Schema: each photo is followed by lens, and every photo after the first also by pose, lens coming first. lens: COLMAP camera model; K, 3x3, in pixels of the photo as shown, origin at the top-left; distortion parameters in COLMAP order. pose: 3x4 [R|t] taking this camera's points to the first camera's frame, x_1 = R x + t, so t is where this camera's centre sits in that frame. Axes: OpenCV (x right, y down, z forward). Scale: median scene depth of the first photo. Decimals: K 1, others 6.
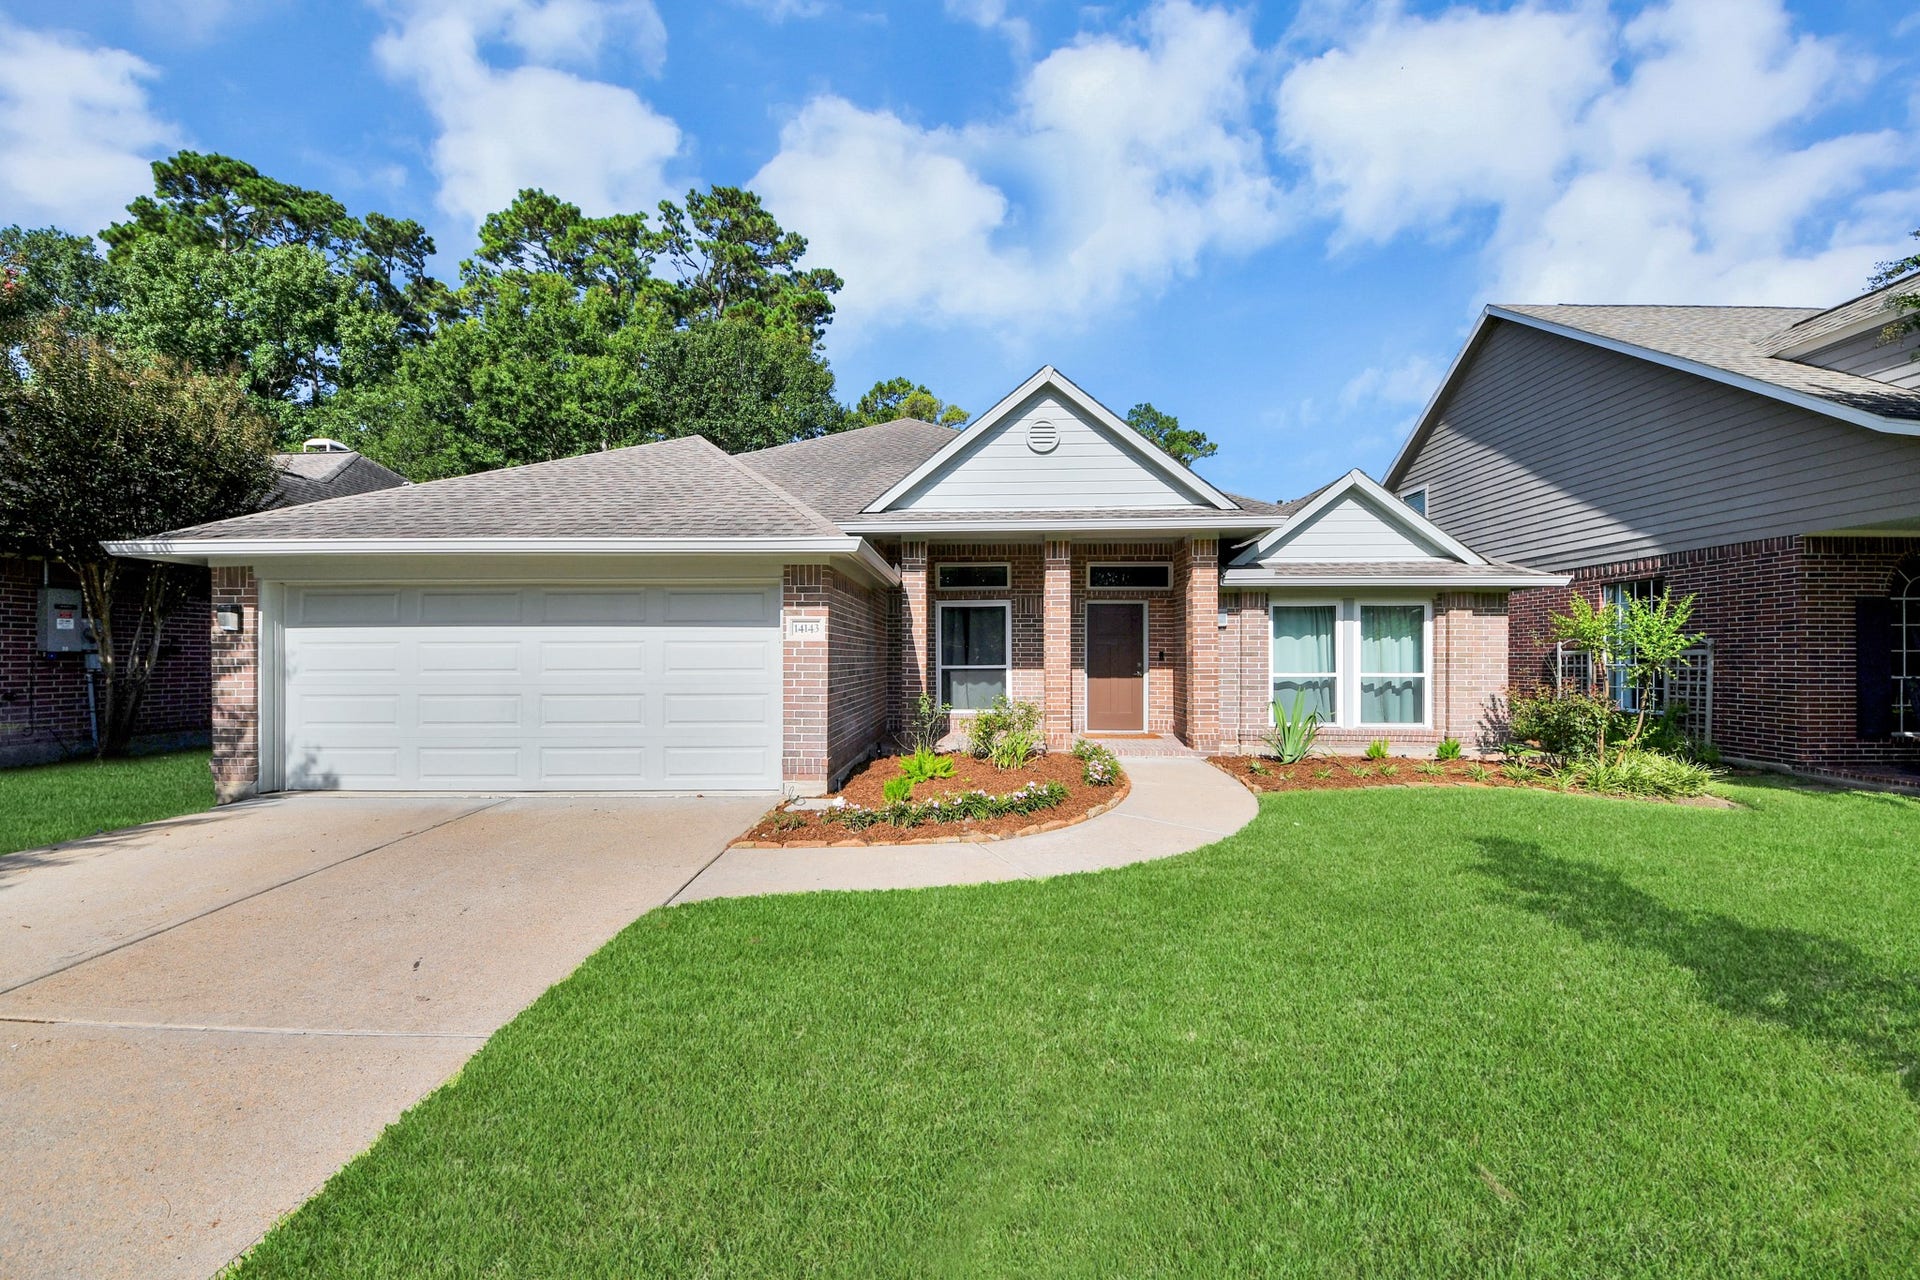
lens RADIAL K [[713.7, 0, 959.5], [0, 713.7, 660.5], [0, 0, 1]] dist [0.026151, -0.020976]
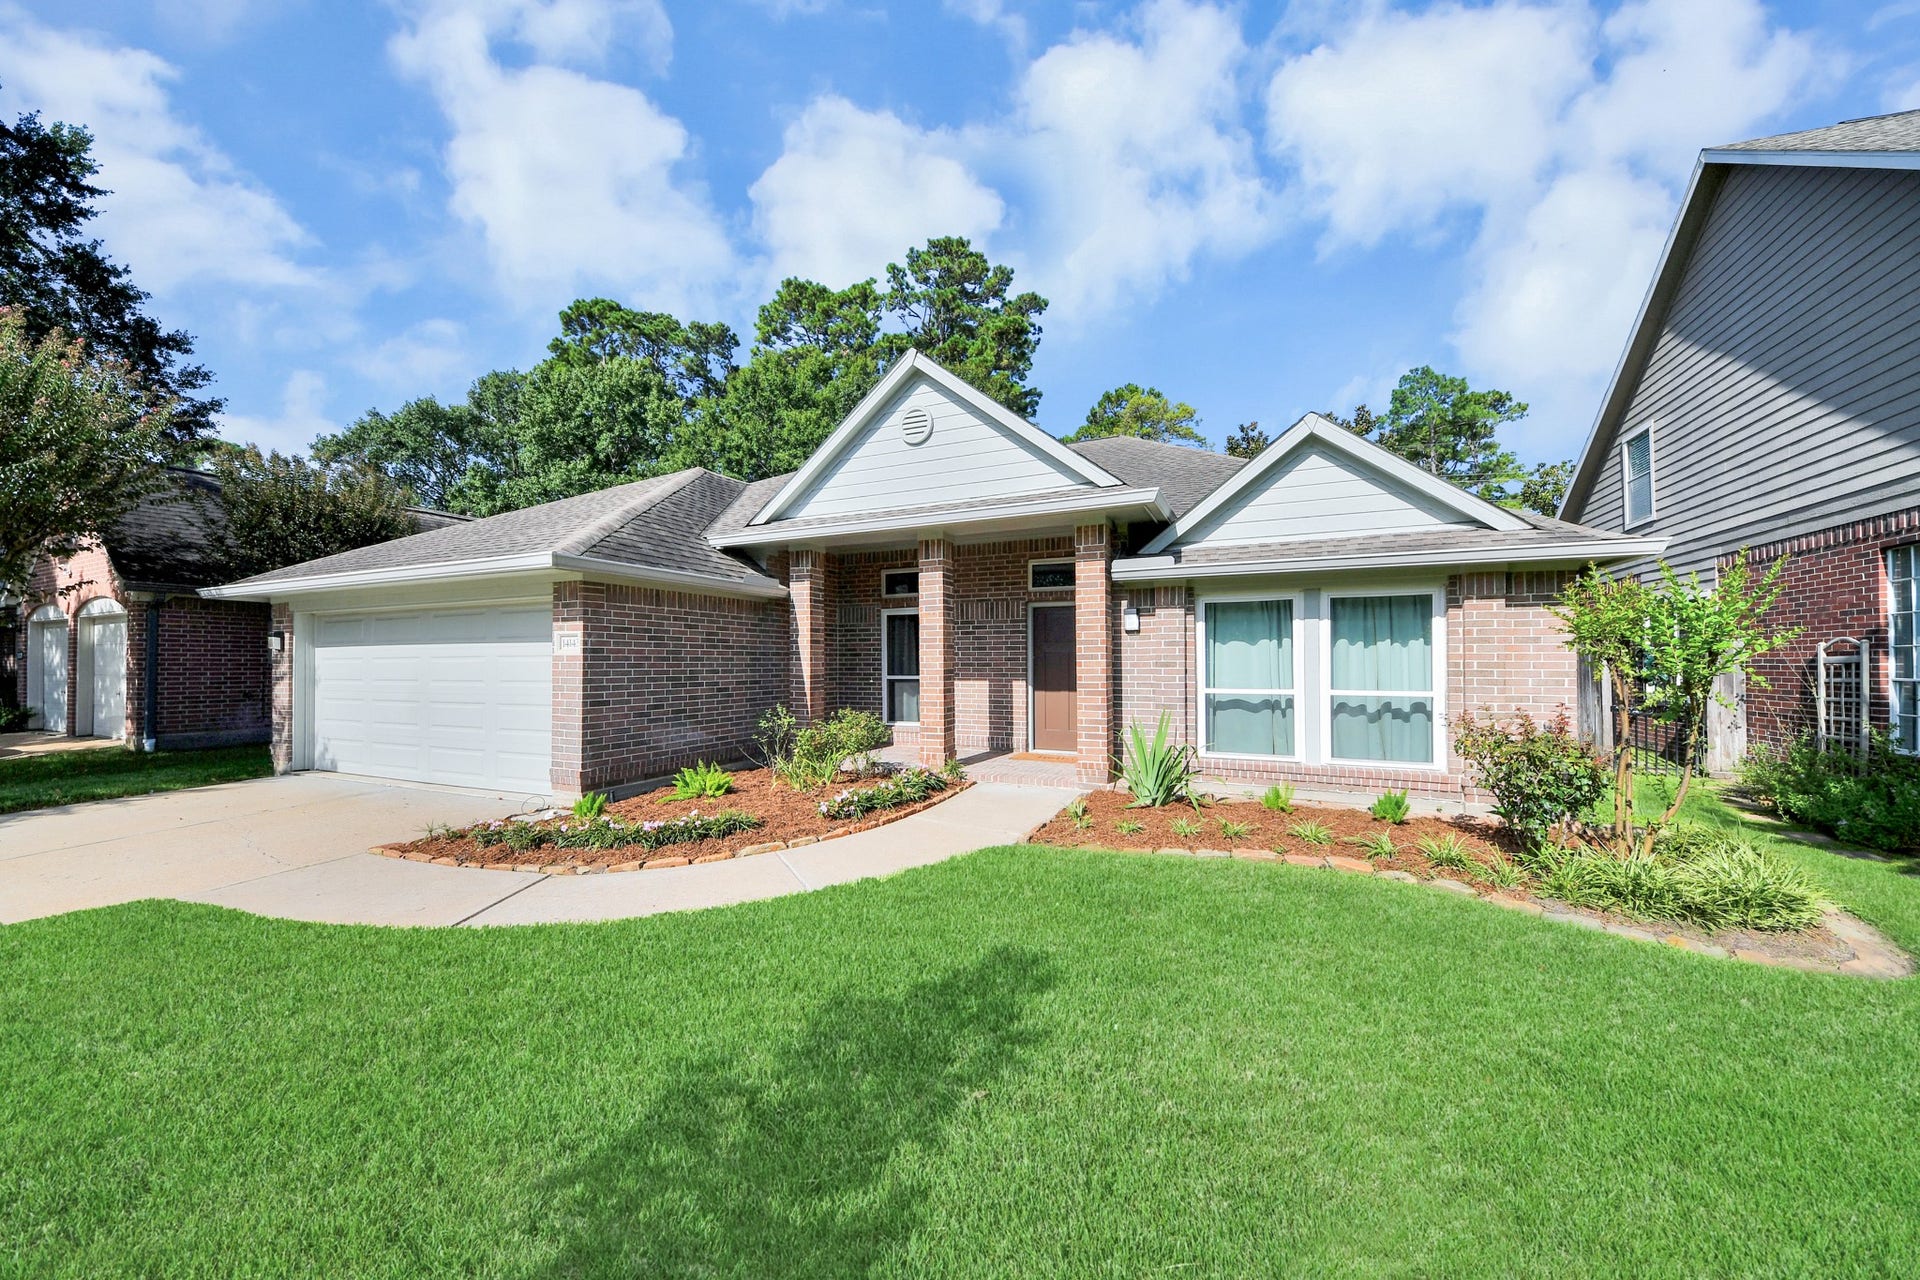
lens RADIAL K [[682.5, 0, 959.2], [0, 682.5, 656.0], [0, 0, 1]] dist [0.022634, -0.017722]
pose [[0.923845, -0.006748, -0.382708, 0.371662], [0.001219, 0.999891, -0.014688, -0.005818], [0.382766, 0.013103, 0.923753, 0.164114]]
